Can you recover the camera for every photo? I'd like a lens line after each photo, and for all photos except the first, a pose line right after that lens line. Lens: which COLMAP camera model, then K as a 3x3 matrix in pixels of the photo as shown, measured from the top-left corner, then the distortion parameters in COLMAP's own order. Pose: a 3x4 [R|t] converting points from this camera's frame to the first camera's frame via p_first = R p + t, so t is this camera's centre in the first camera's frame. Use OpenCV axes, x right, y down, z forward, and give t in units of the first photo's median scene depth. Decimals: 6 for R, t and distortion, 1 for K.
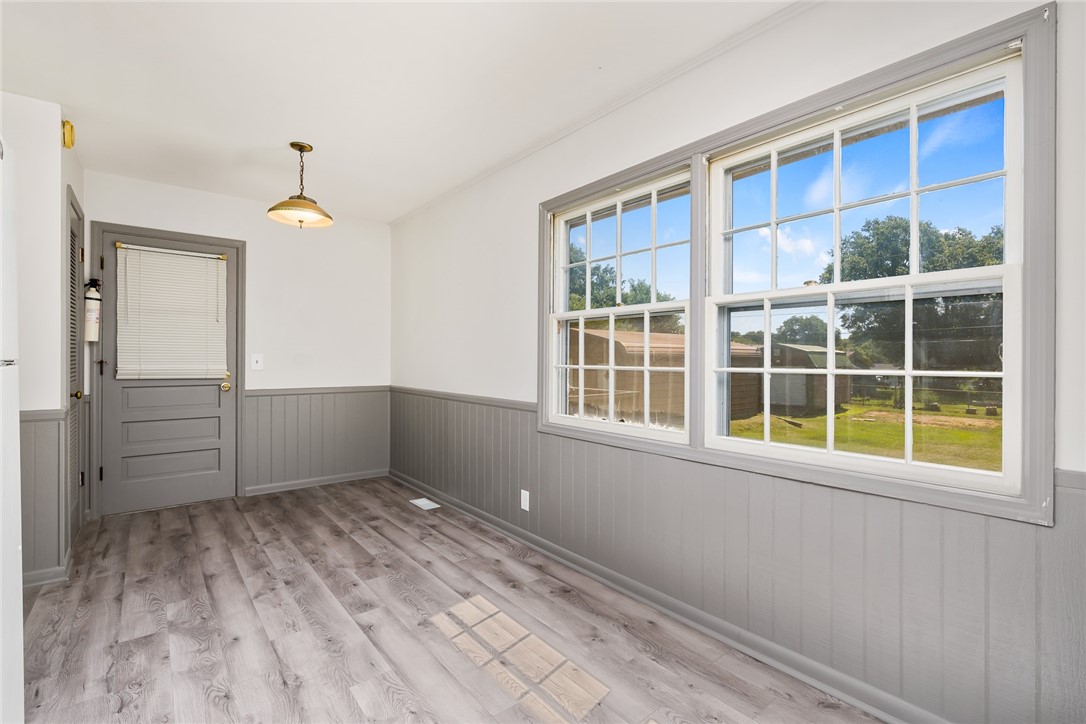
lens RADIAL K [[492.4, 0, 547.0], [0, 492.4, 364.5], [0, 0, 1]] dist [-0.002995, 0.000602]
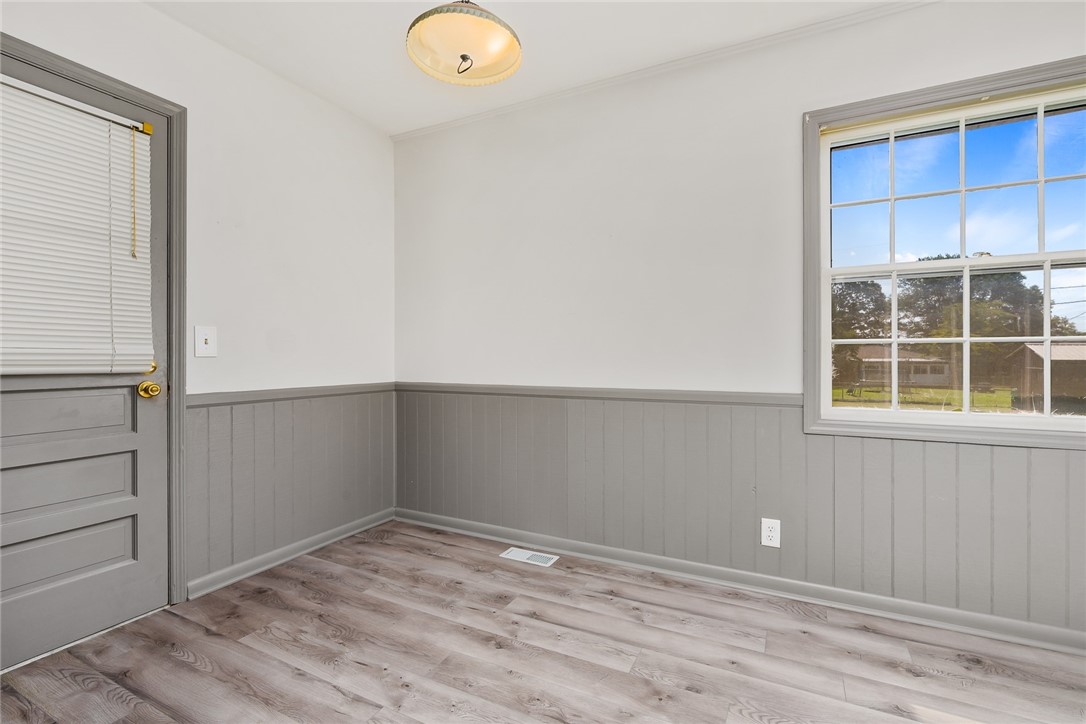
lens RADIAL K [[492.4, 0, 542.7], [0, 492.4, 359.9], [0, 0, 1]] dist [-0.002995, 0.000602]
pose [[0.913816, -0.009098, 0.406026, -0.575172], [0.011882, 0.999920, -0.004339, 0.025812], [-0.405954, 0.008789, 0.913851, 0.448218]]
